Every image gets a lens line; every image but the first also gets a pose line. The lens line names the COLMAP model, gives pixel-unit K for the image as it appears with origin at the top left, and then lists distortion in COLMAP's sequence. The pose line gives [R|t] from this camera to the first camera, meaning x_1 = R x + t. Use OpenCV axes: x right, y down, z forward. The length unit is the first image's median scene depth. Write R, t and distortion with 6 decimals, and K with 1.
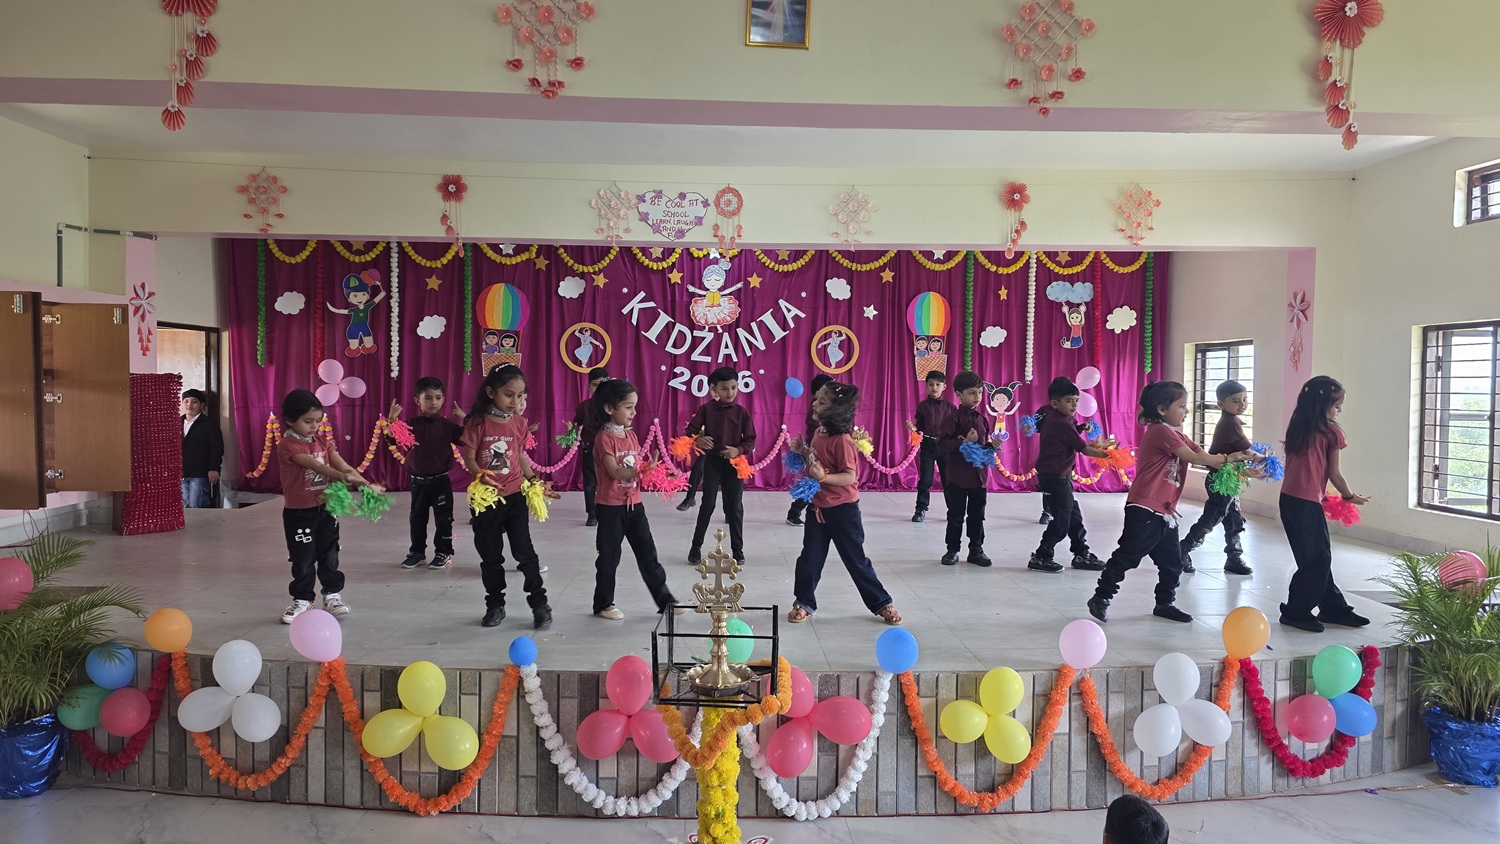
lens RADIAL K [[994.0, 0, 751.5], [0, 994.0, 415.6], [0, 0, 1]] dist [0.126773, -0.113631]
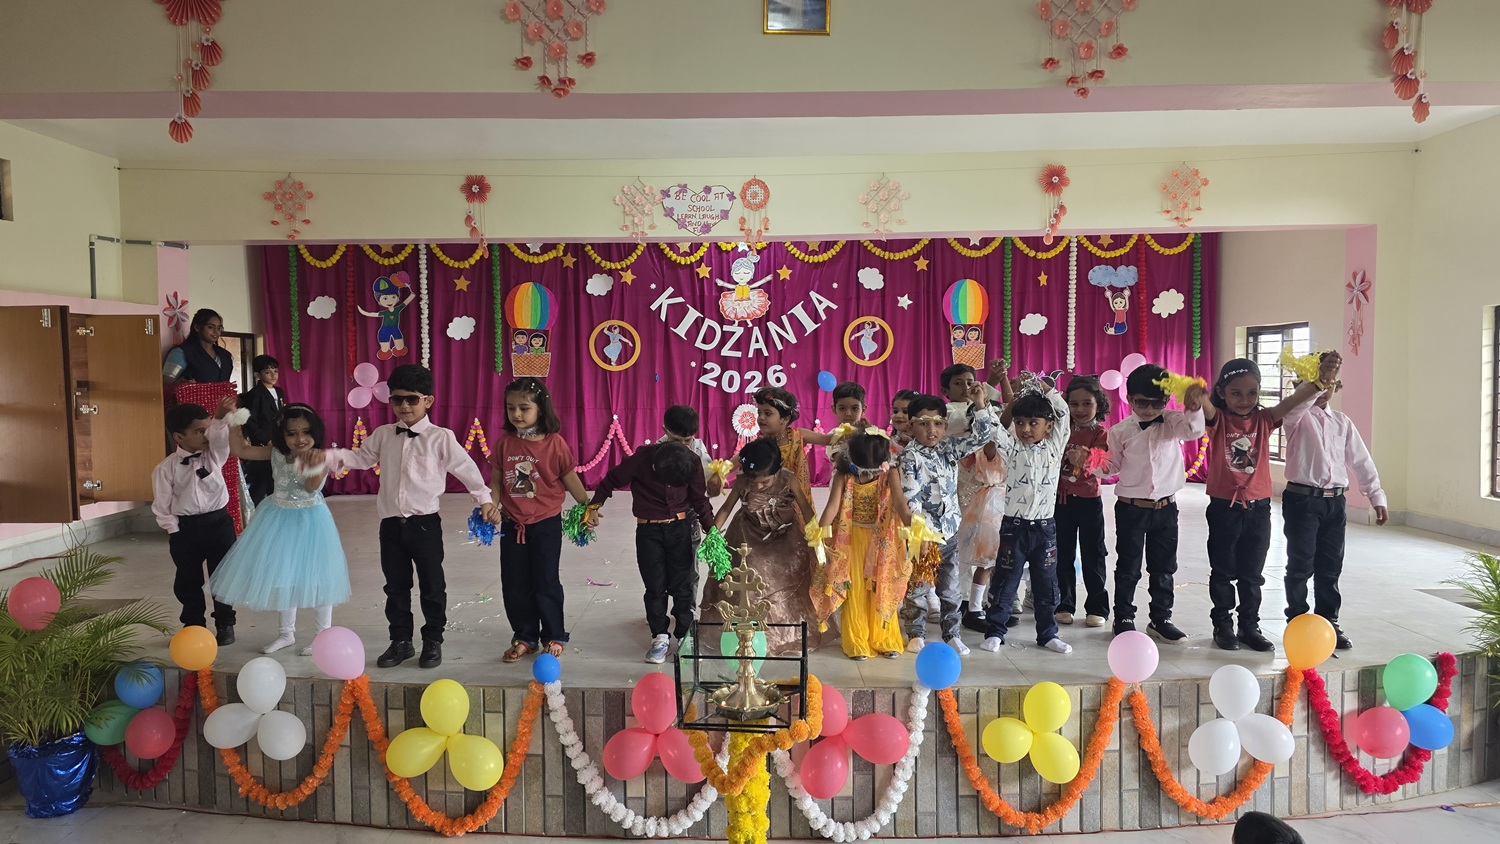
lens RADIAL K [[990.3, 0, 745.1], [0, 990.3, 415.5], [0, 0, 1]] dist [0.110602, -0.086458]
pose [[0.998785, -0.018551, -0.045655, 0.006651], [0.019187, 0.999724, 0.013550, -0.009684], [0.045391, -0.014410, 0.998865, 0.023275]]
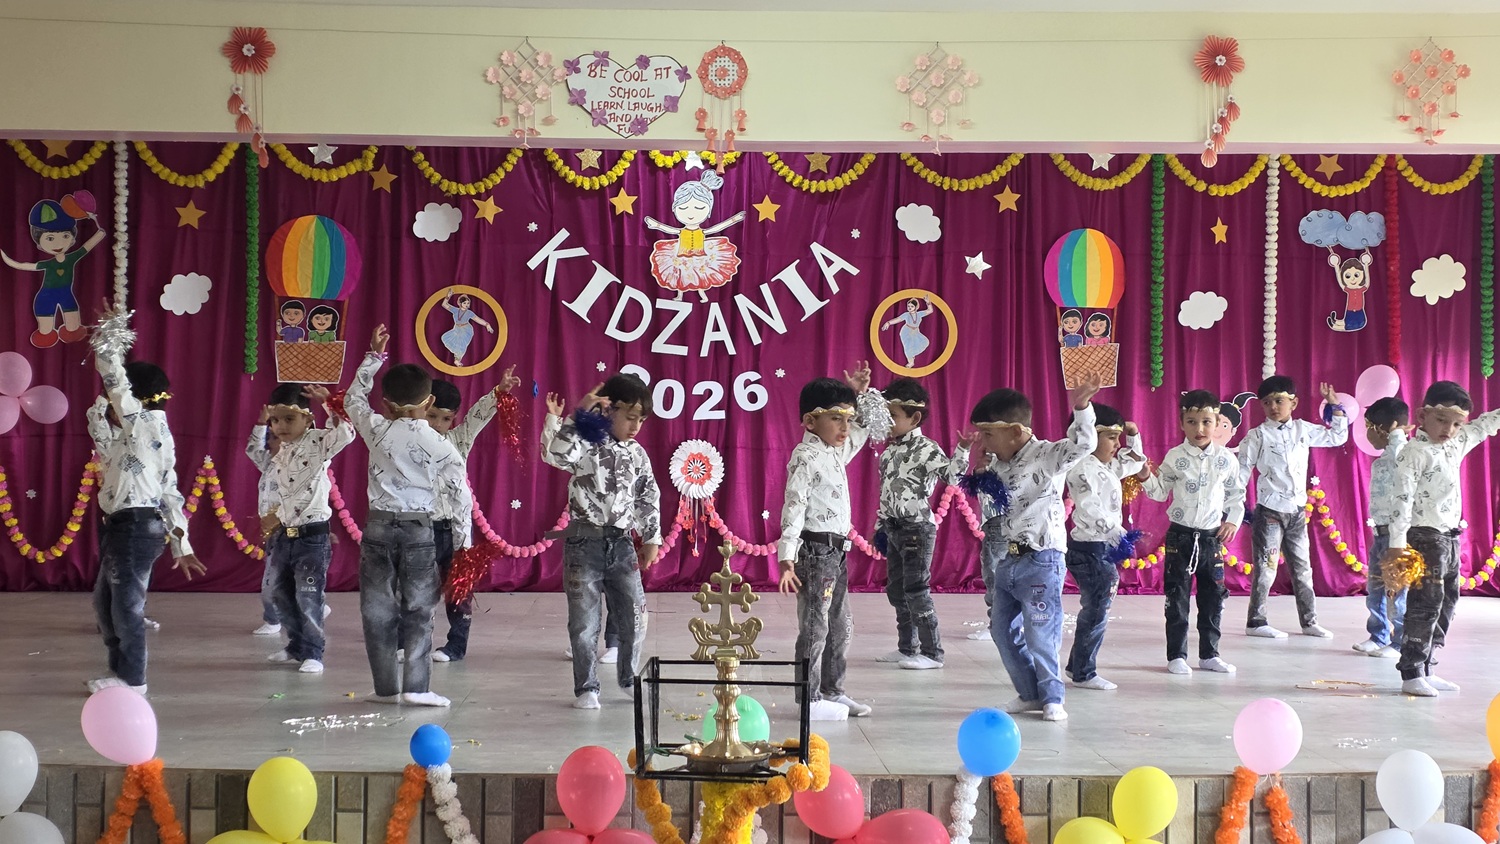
lens RADIAL K [[2296.8, 0, 748.5], [0, 2296.8, 410.5], [0, 0, 1]] dist [0.209694, -0.459327]
pose [[0.999995, -0.003160, -0.000507, -0.006777], [0.003127, 0.998393, -0.056576, 0.049961], [0.000685, 0.056574, 0.998398, -0.277309]]
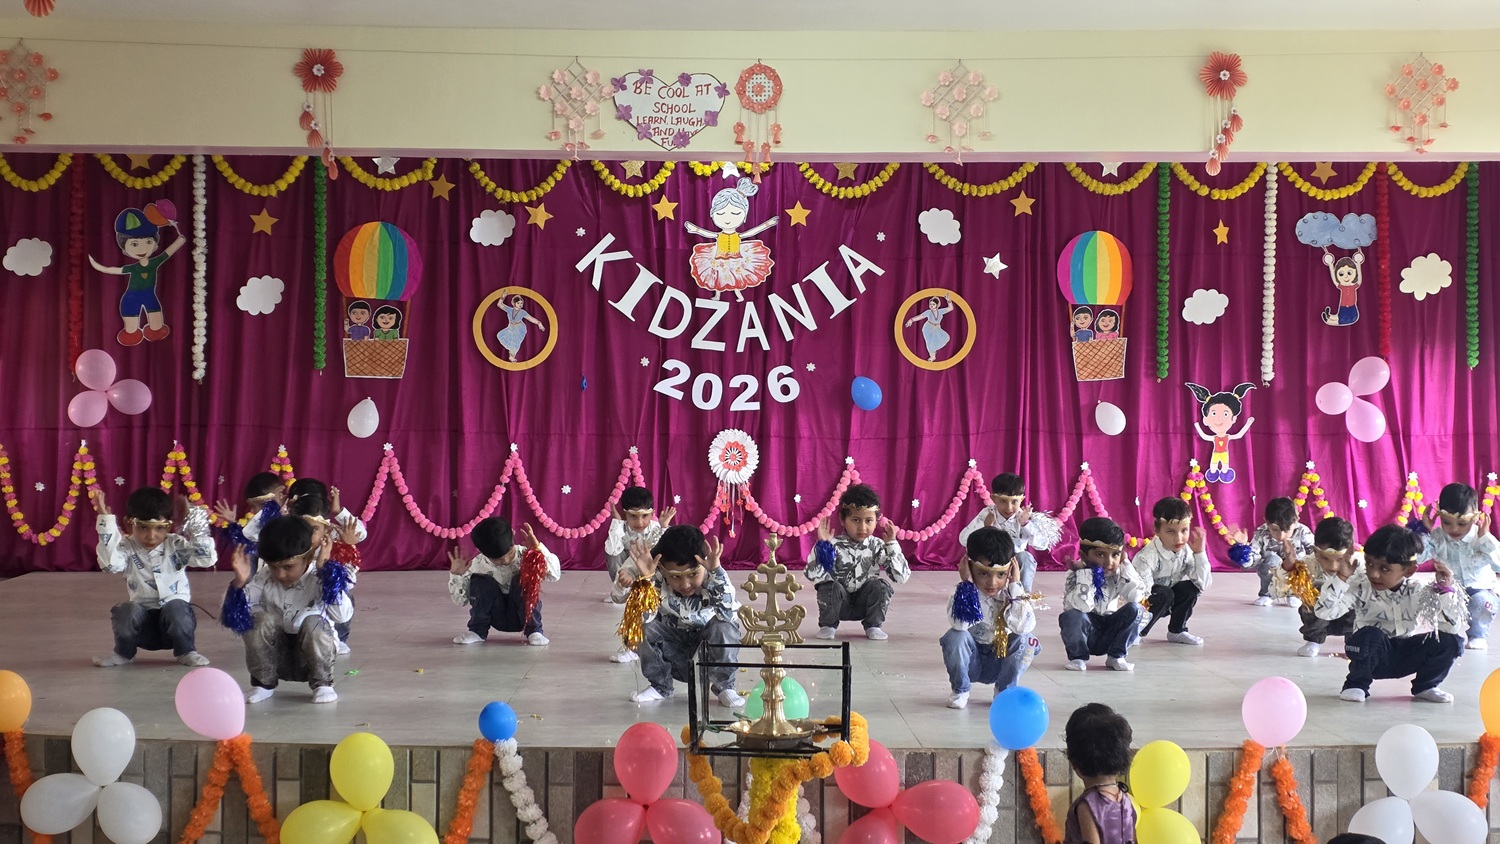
lens RADIAL K [[2137.9, 0, 750.0], [0, 2137.9, 422.0], [0, 0, 1]] dist [0.214647, -0.485029]
pose [[0.999936, -0.005983, -0.009650, -0.014379], [0.005581, 0.999139, -0.041119, 0.041968], [0.009888, 0.041062, 0.999108, -0.279667]]
